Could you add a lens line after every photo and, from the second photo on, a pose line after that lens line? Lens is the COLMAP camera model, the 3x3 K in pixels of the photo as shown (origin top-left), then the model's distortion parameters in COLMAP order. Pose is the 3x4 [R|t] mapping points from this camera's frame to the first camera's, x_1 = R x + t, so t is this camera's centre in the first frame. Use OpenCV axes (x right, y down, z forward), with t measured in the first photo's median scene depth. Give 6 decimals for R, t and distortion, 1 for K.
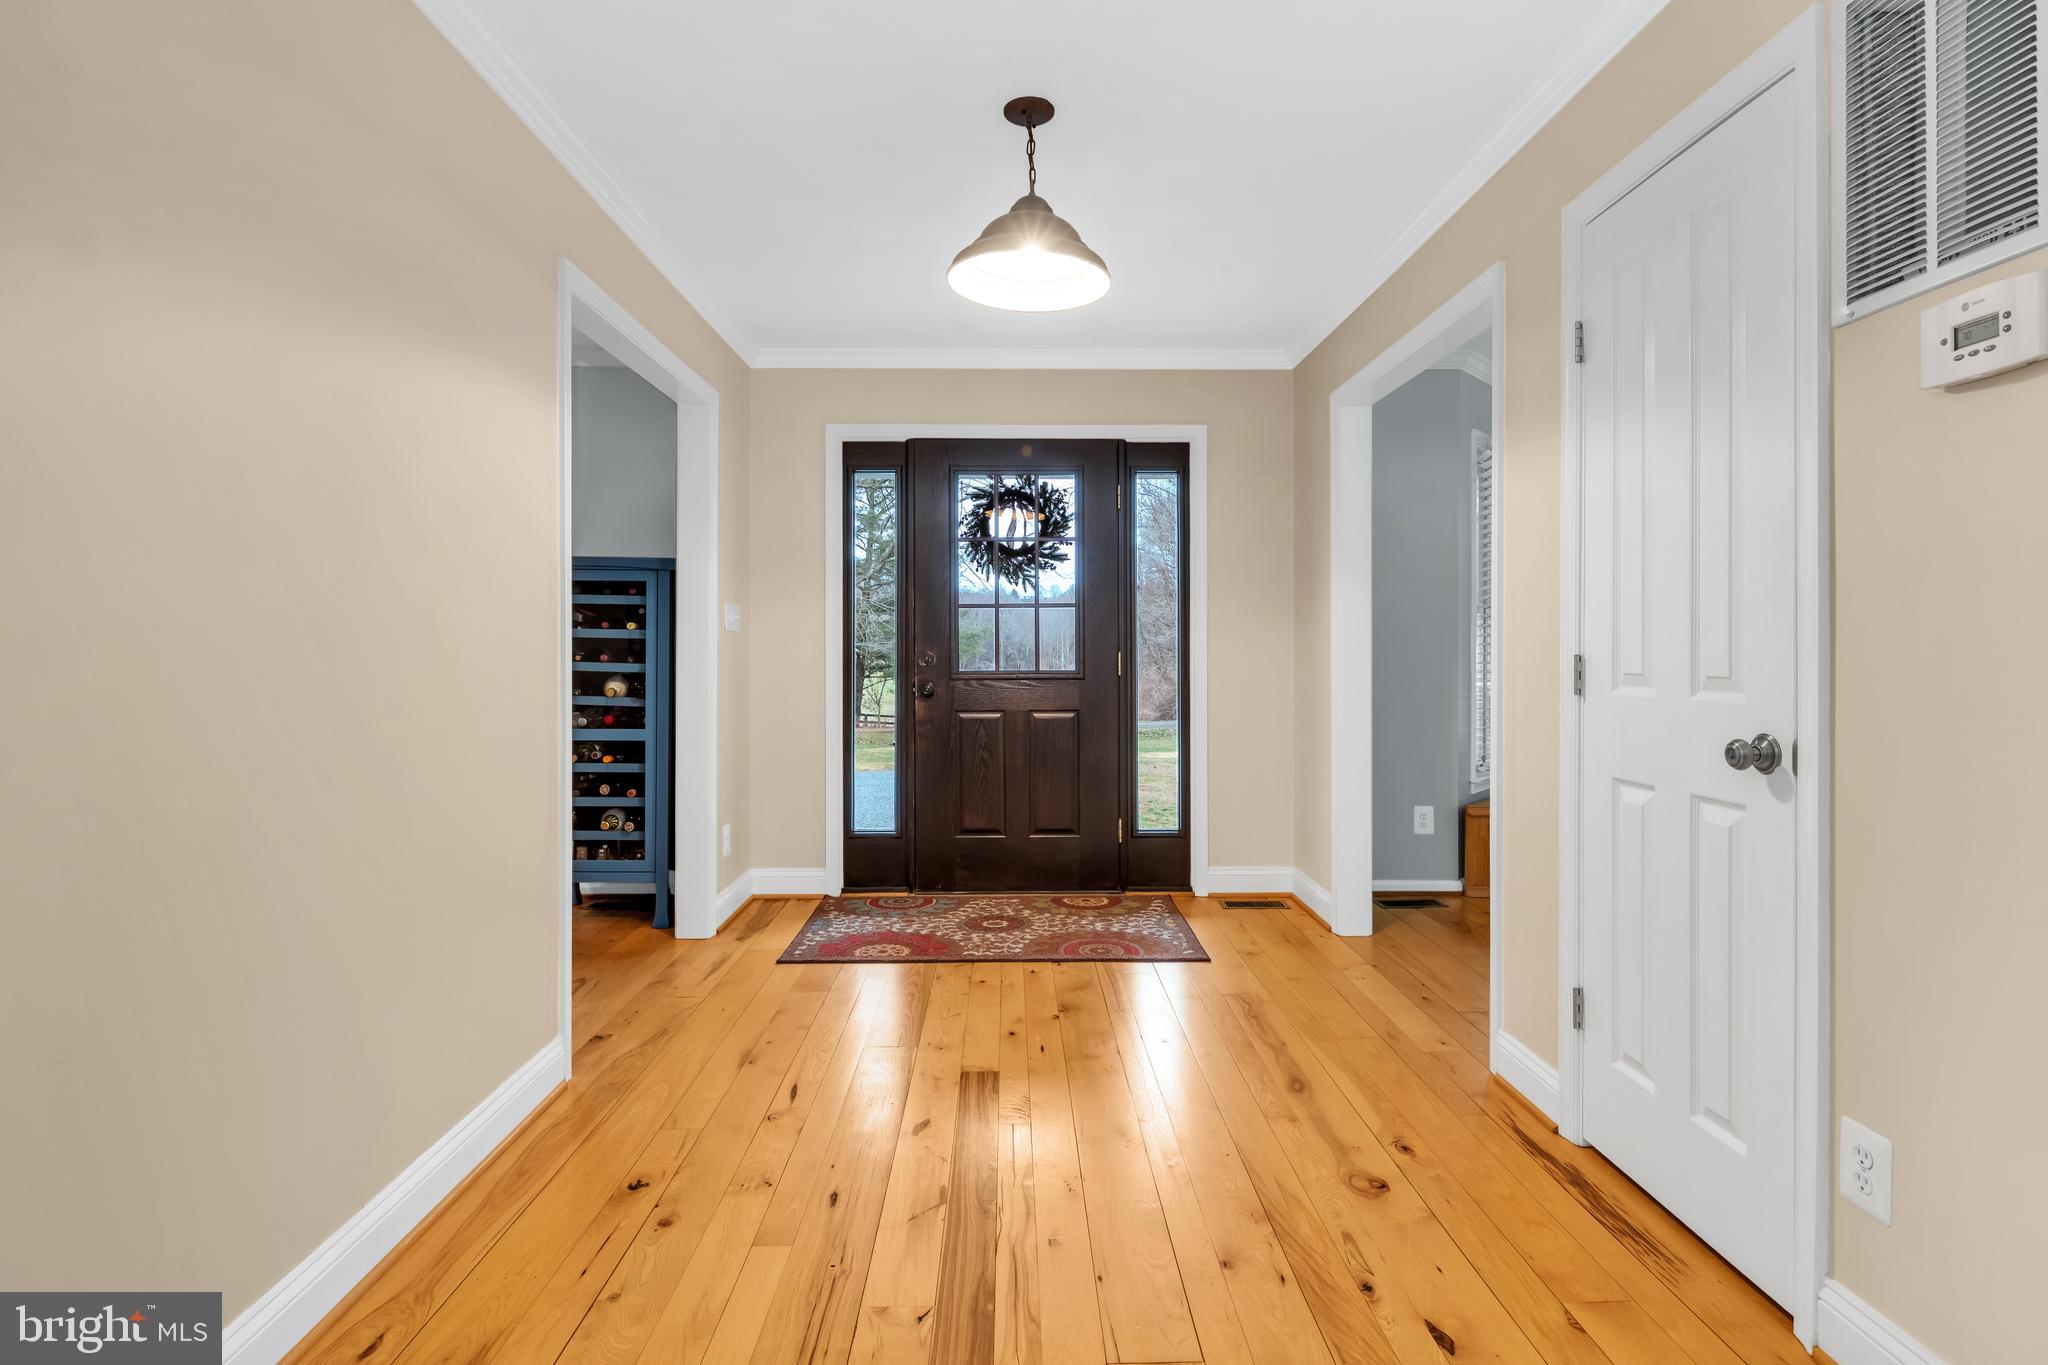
lens RADIAL K [[1002.4, 0, 1028.8], [0, 1002.4, 660.4], [0, 0, 1]] dist [0.000898, -0.000854]
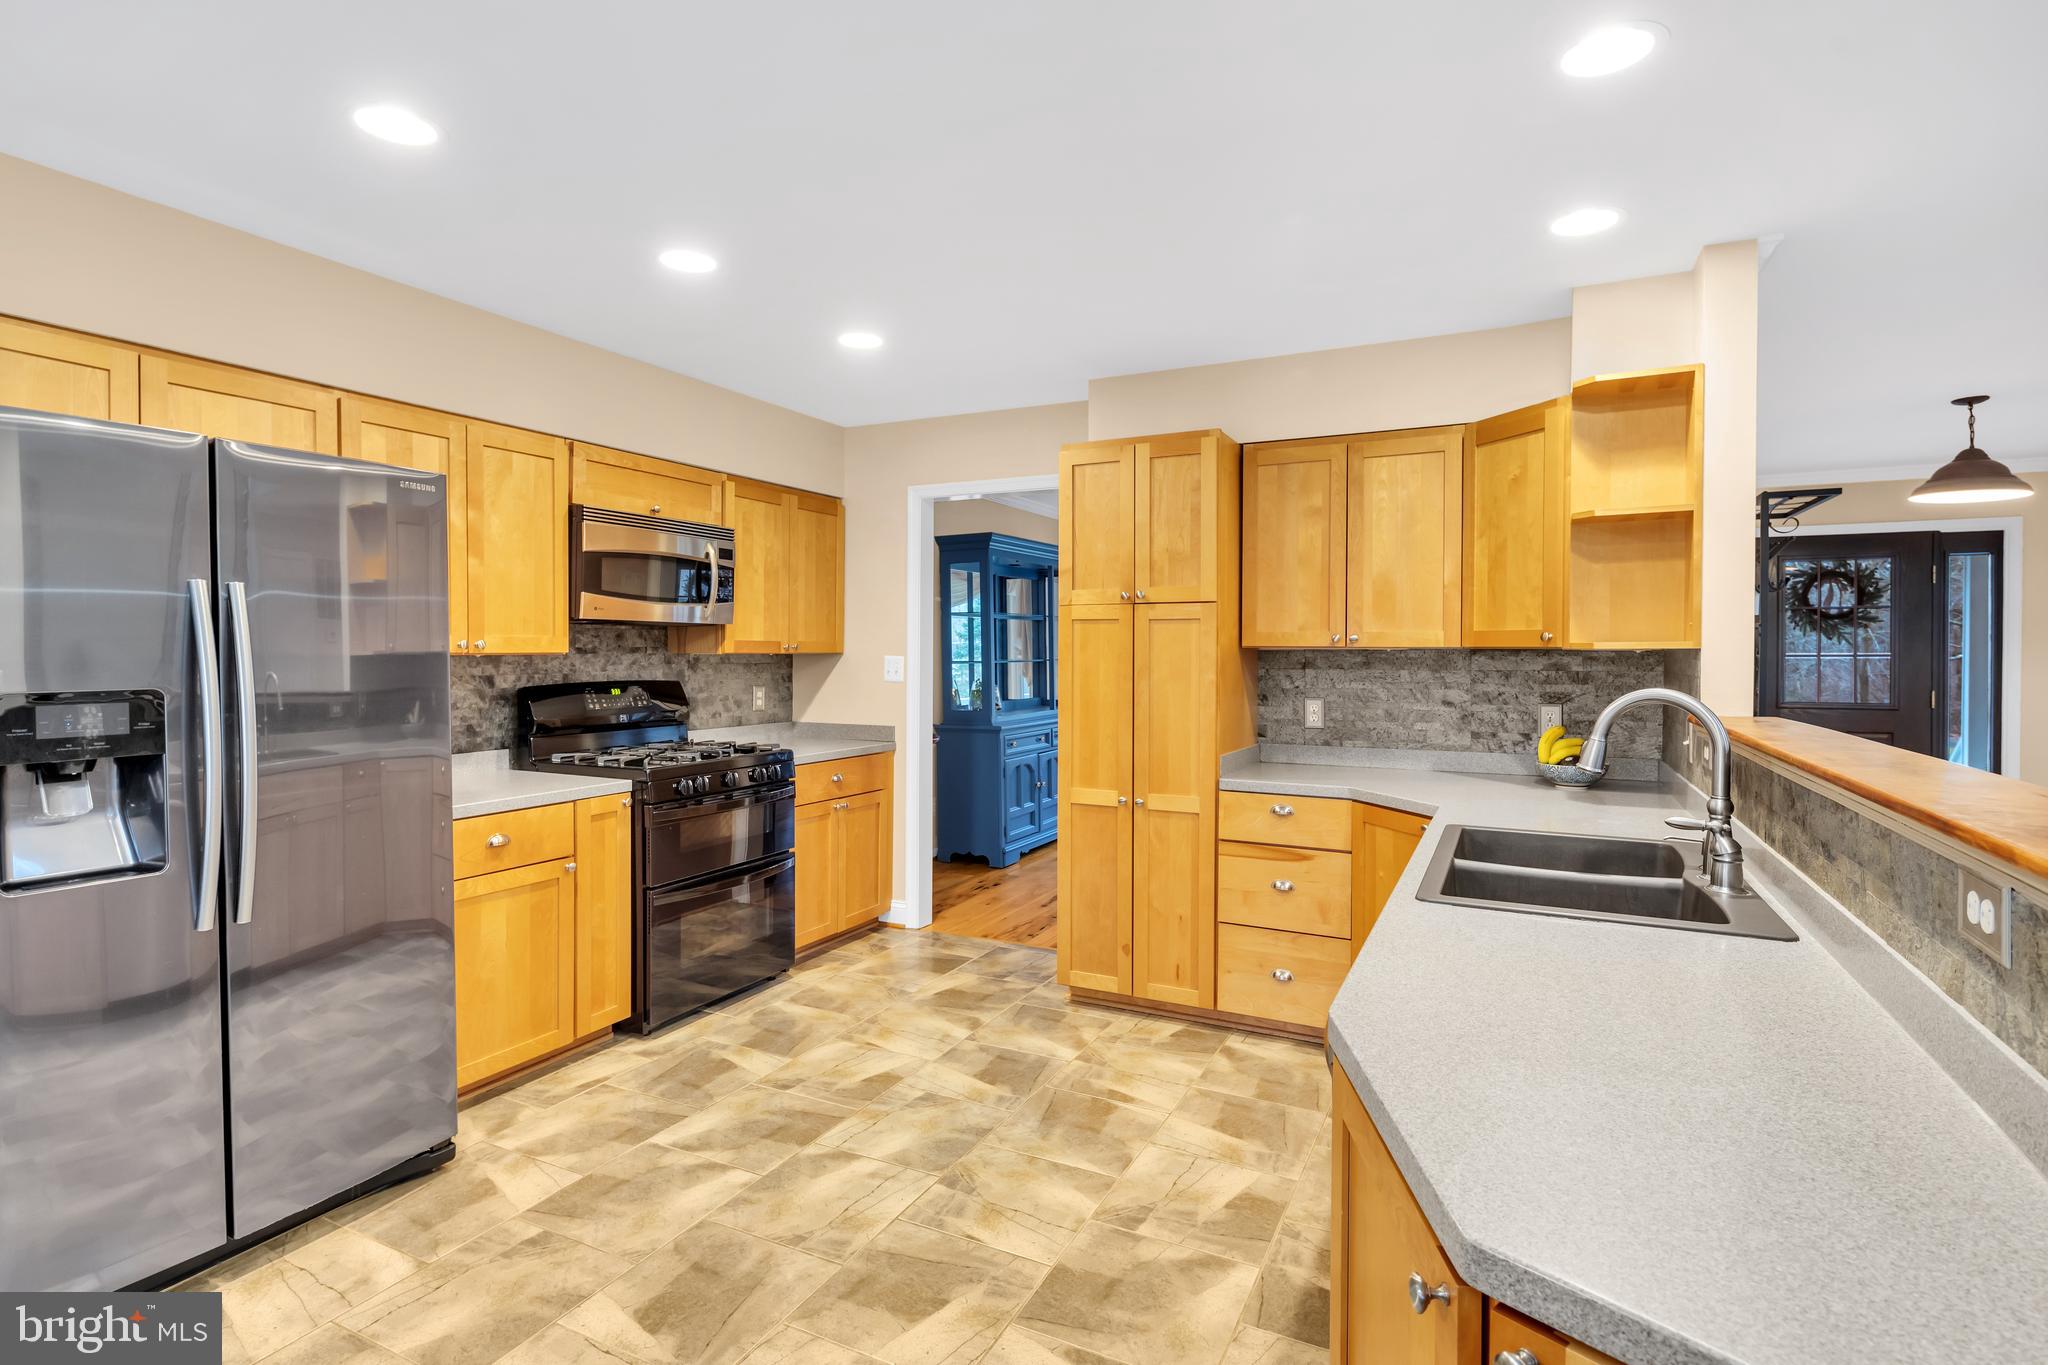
lens RADIAL K [[986.9, 0, 1028.2], [0, 986.9, 672.3], [0, 0, 1]] dist [0.003789, -0.006764]
pose [[0.882935, 0.010455, -0.469378, -0.356427], [-0.004092, 0.999885, 0.014575, -0.045991], [0.469477, -0.010948, 0.882877, -0.727900]]
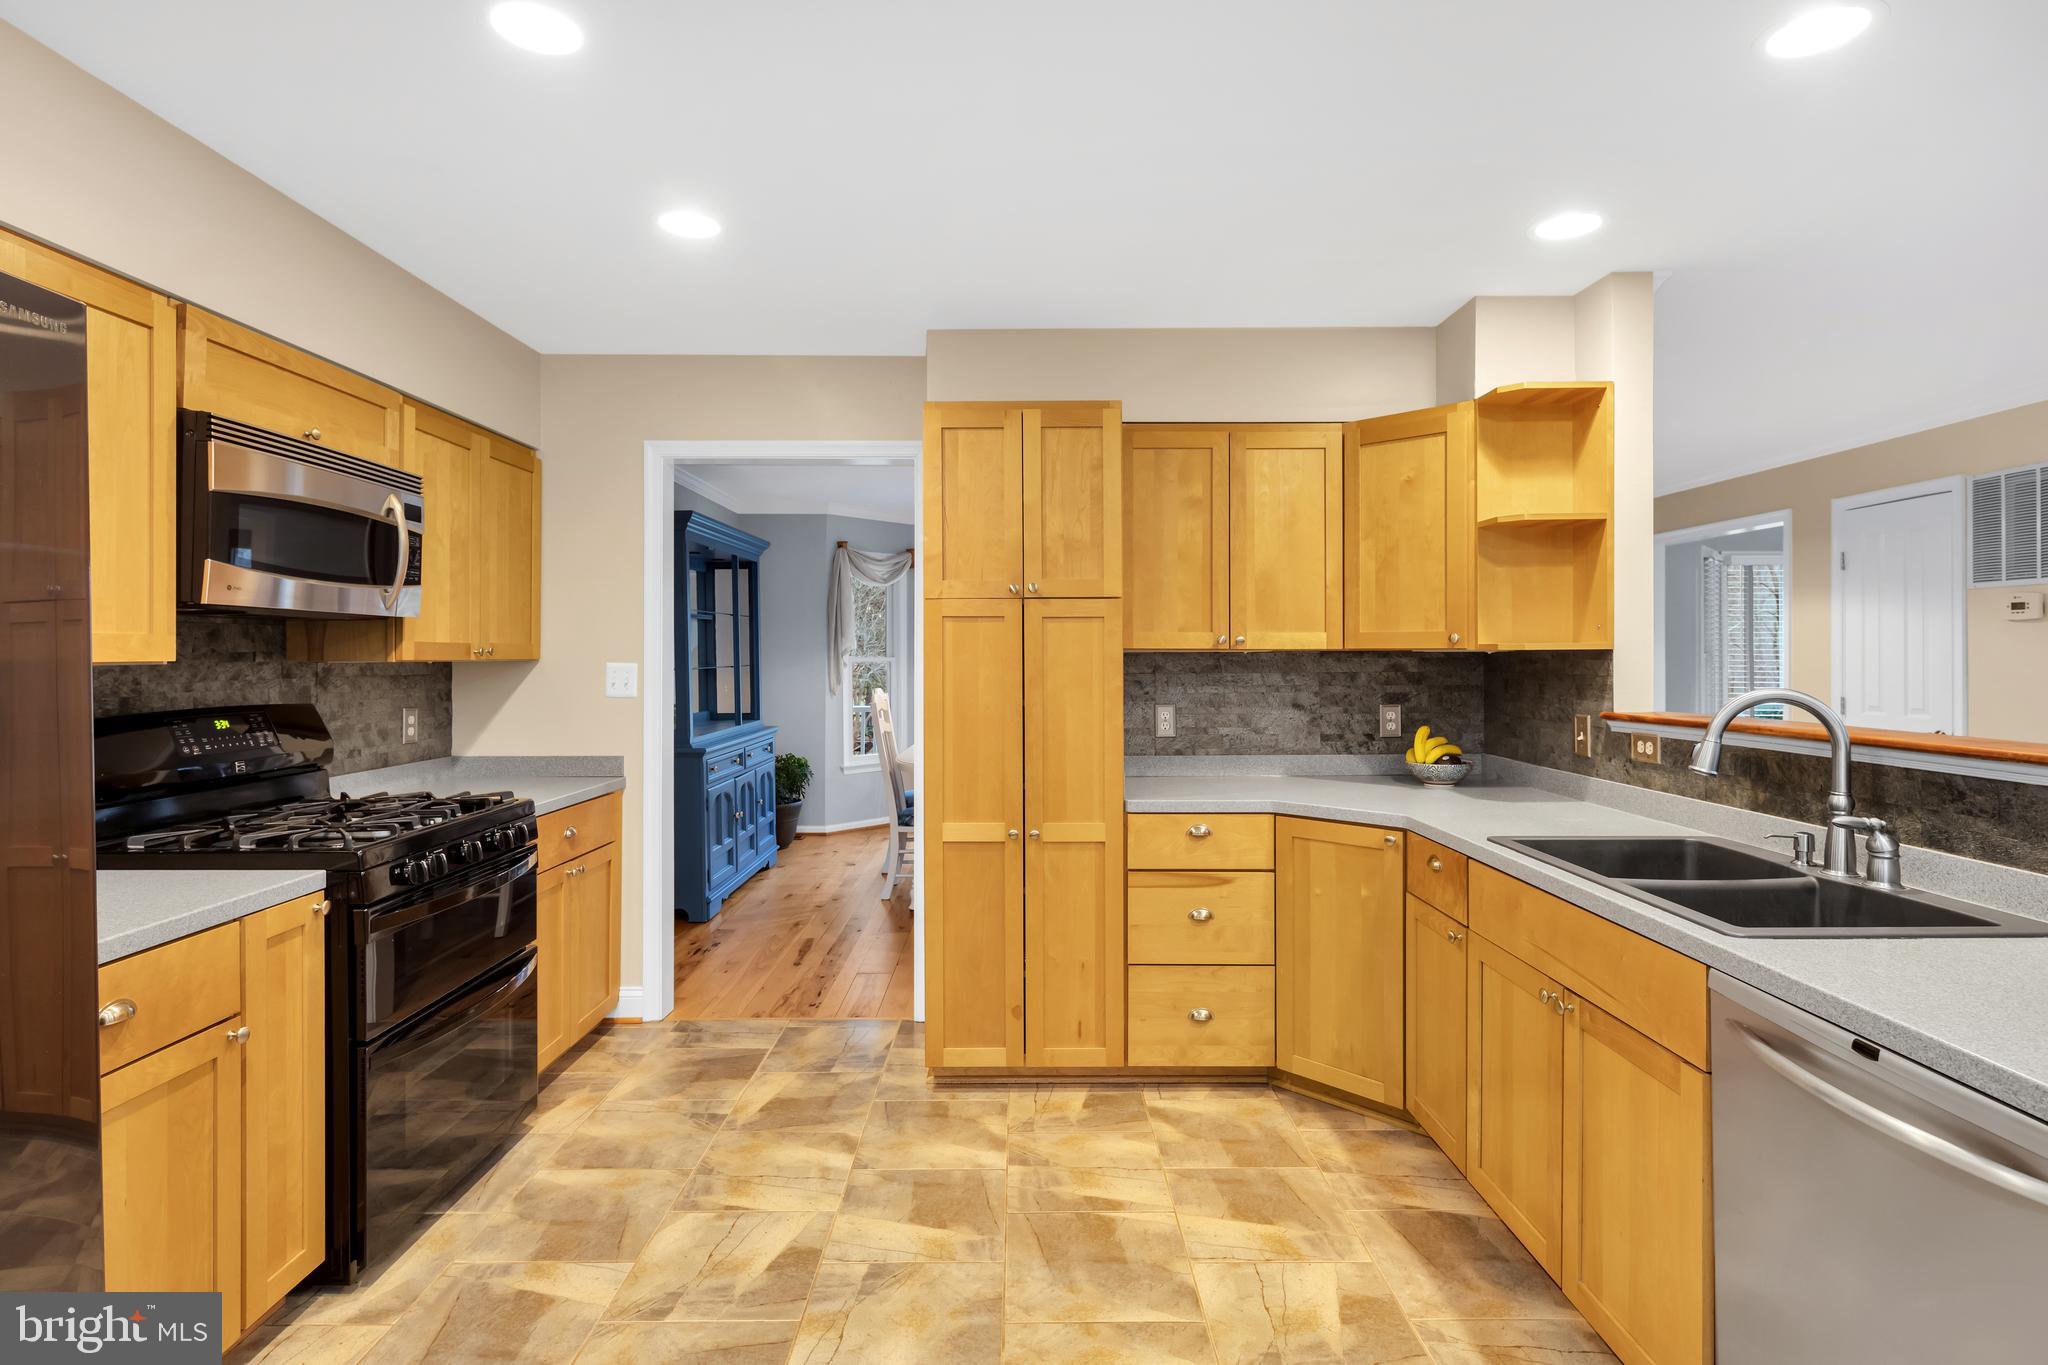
lens RADIAL K [[1002.4, 0, 1028.8], [0, 1002.4, 660.4], [0, 0, 1]] dist [0.000898, -0.000854]
pose [[0.999665, -0.004499, -0.025500, -0.623462], [0.004455, 0.999988, -0.001794, -0.046610], [0.025507, 0.001680, 0.999673, -0.666767]]
